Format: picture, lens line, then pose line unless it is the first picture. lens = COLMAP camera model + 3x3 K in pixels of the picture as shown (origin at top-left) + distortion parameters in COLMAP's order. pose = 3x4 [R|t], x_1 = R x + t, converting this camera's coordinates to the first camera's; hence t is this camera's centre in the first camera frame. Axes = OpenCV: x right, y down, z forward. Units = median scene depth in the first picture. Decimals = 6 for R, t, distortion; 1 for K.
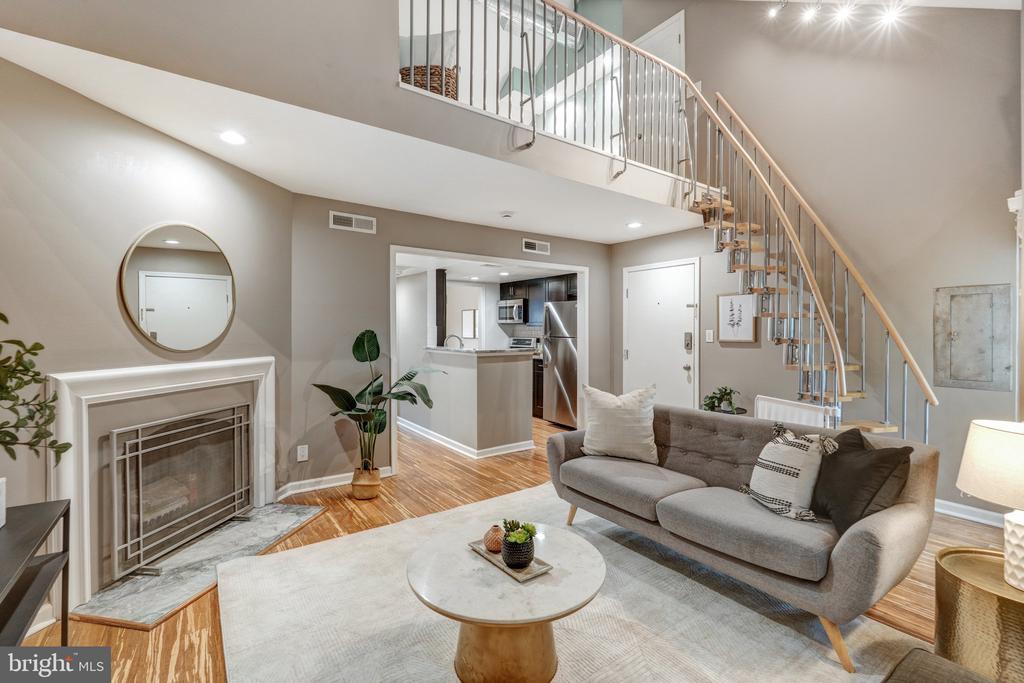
lens RADIAL K [[453.3, 0, 512.0], [0, 453.3, 341.5], [0, 0, 1]] dist [0.000510, 0.000366]
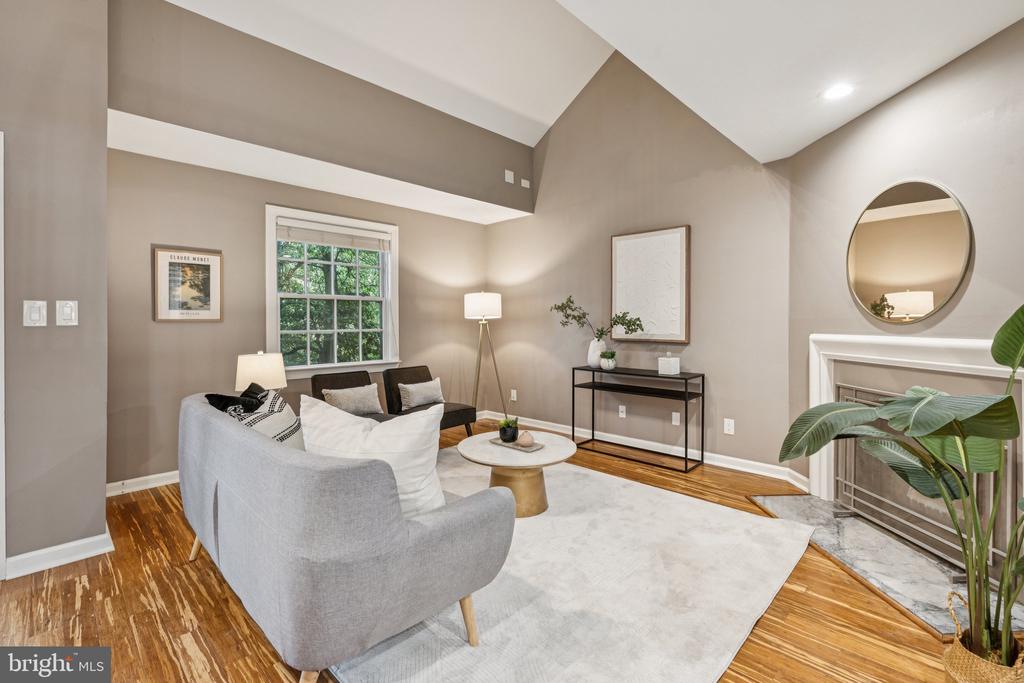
lens RADIAL K [[458.3, 0, 513.9], [0, 458.3, 324.2], [0, 0, 1]] dist [0.001683, 0.000332]
pose [[-0.983828, -0.001763, -0.179108, 0.191225], [-0.005813, 0.999739, 0.022091, 0.008737], [0.179022, 0.022775, -0.983581, 1.711097]]
